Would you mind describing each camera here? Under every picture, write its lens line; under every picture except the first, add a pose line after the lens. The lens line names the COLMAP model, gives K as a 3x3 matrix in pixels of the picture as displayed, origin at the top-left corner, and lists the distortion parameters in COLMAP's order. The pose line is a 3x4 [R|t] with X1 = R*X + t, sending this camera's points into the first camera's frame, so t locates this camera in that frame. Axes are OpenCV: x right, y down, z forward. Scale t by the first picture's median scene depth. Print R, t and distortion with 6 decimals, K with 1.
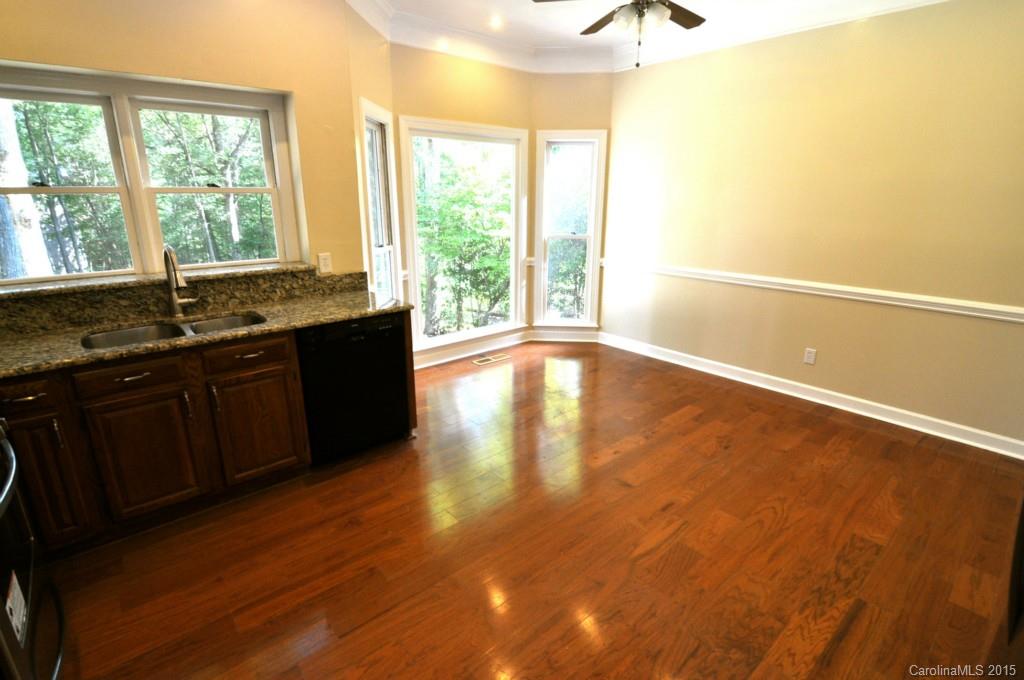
lens RADIAL K [[492.3, 0, 507.1], [0, 492.3, 341.3], [0, 0, 1]] dist [-0.006252, -0.003329]
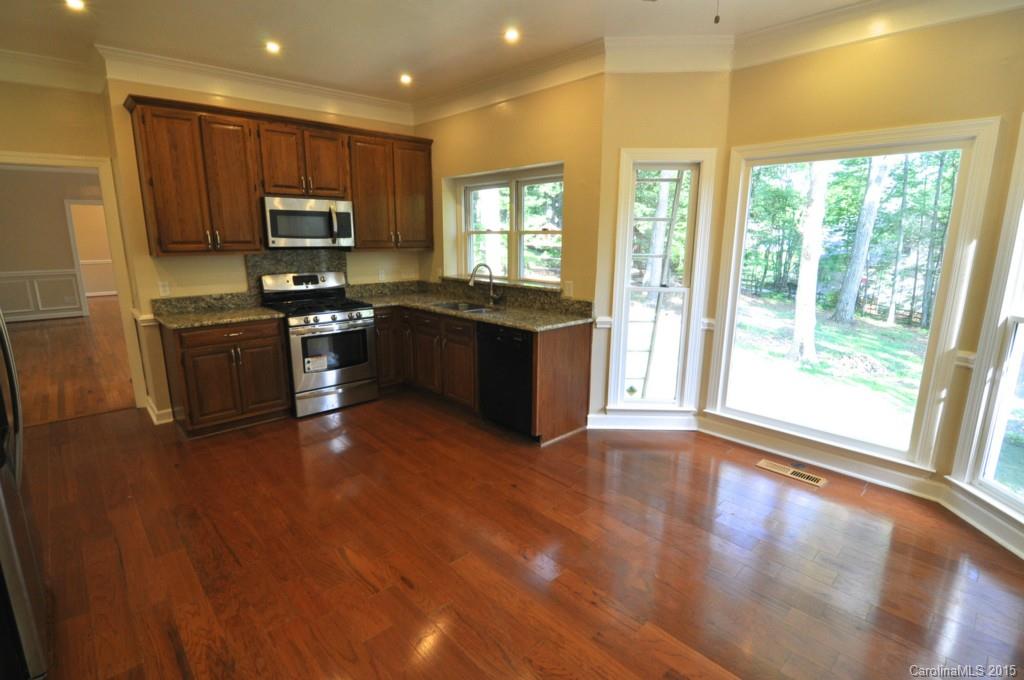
lens RADIAL K [[492.3, 0, 506.4], [0, 492.3, 339.2], [0, 0, 1]] dist [-0.006252, -0.003329]
pose [[0.028959, 0.202195, -0.978917, 0.854250], [-0.285255, 0.940275, 0.185775, -0.220430], [0.958014, 0.273861, 0.084906, 0.755804]]
